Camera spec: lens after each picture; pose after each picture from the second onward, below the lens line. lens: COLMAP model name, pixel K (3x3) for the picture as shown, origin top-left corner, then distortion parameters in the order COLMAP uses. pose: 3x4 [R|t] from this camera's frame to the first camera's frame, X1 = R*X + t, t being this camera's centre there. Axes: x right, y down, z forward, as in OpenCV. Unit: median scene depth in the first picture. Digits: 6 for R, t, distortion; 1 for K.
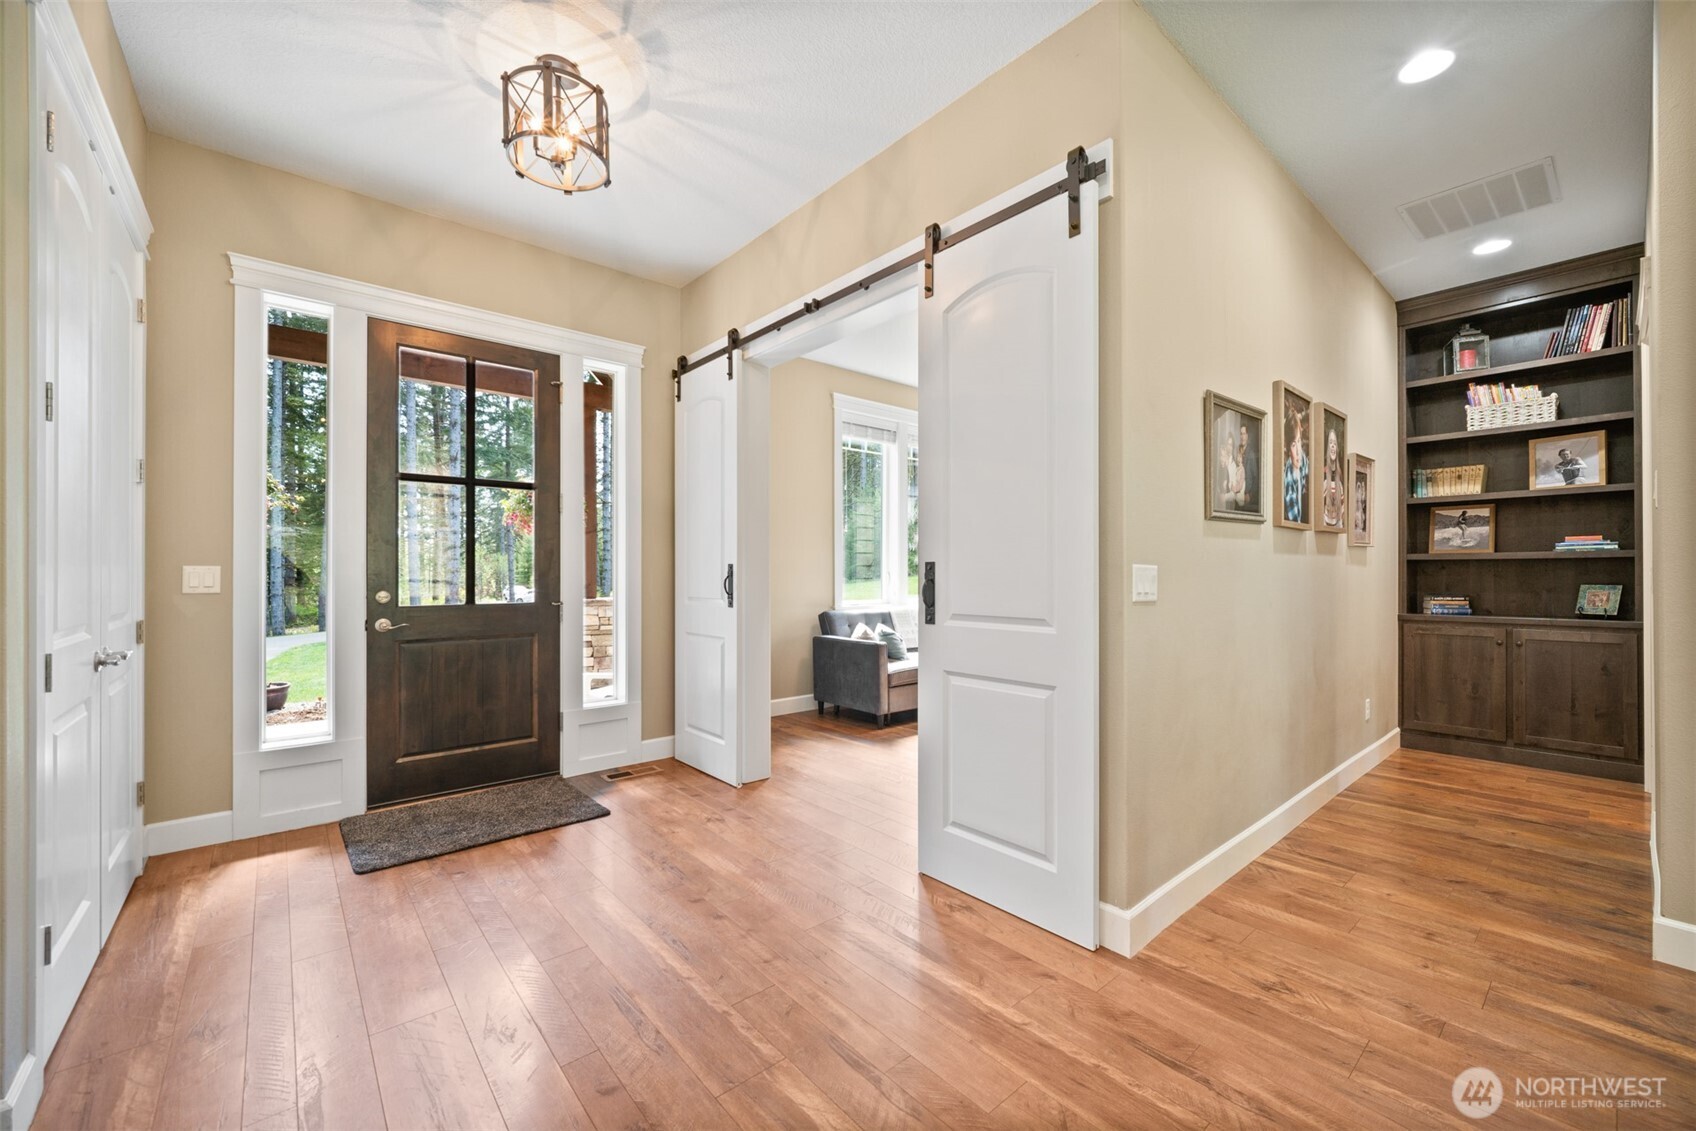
lens RADIAL K [[680.1, 0, 858.7], [0, 680.1, 571.9], [0, 0, 1]] dist [-0.005811, 0.000736]
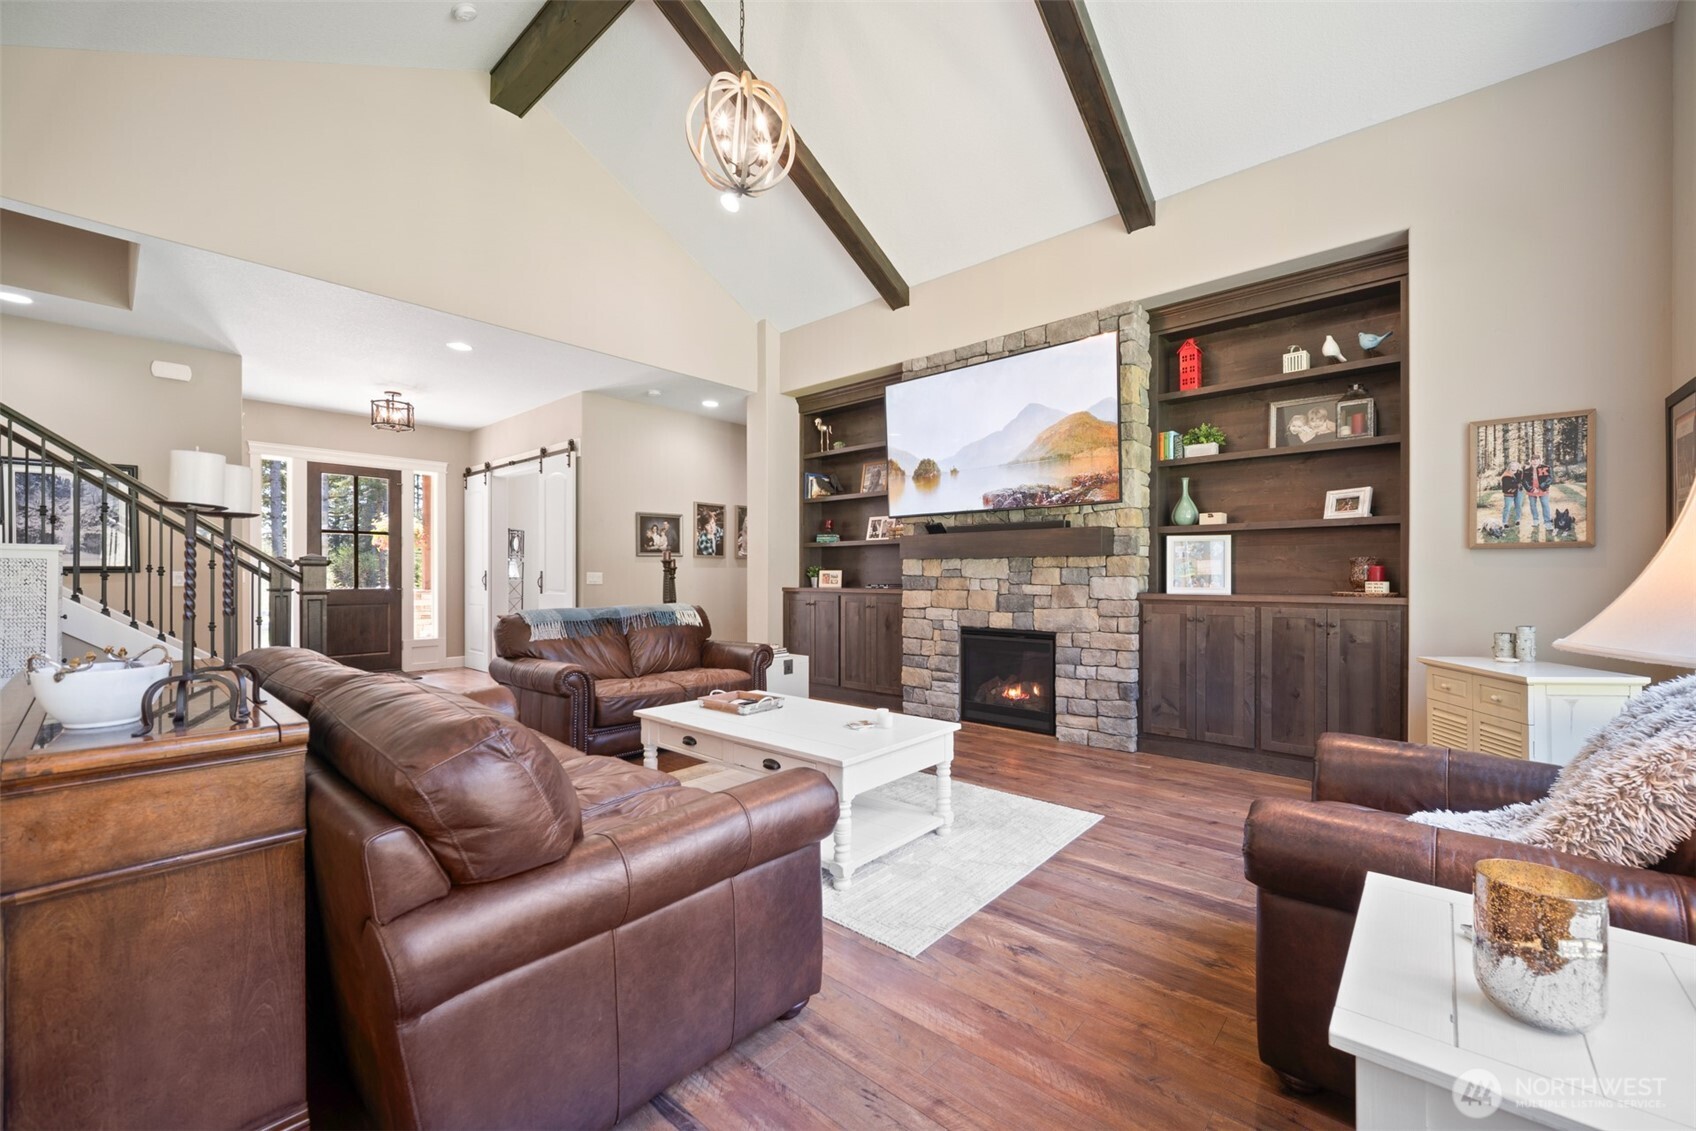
lens RADIAL K [[680.1, 0, 860.2], [0, 680.1, 571.6], [0, 0, 1]] dist [-0.005811, 0.000736]
pose [[0.990214, -0.000128, 0.139560, 0.764209], [-0.000248, 0.999996, 0.002675, -0.014471], [-0.139560, -0.002683, 0.990210, -1.451417]]
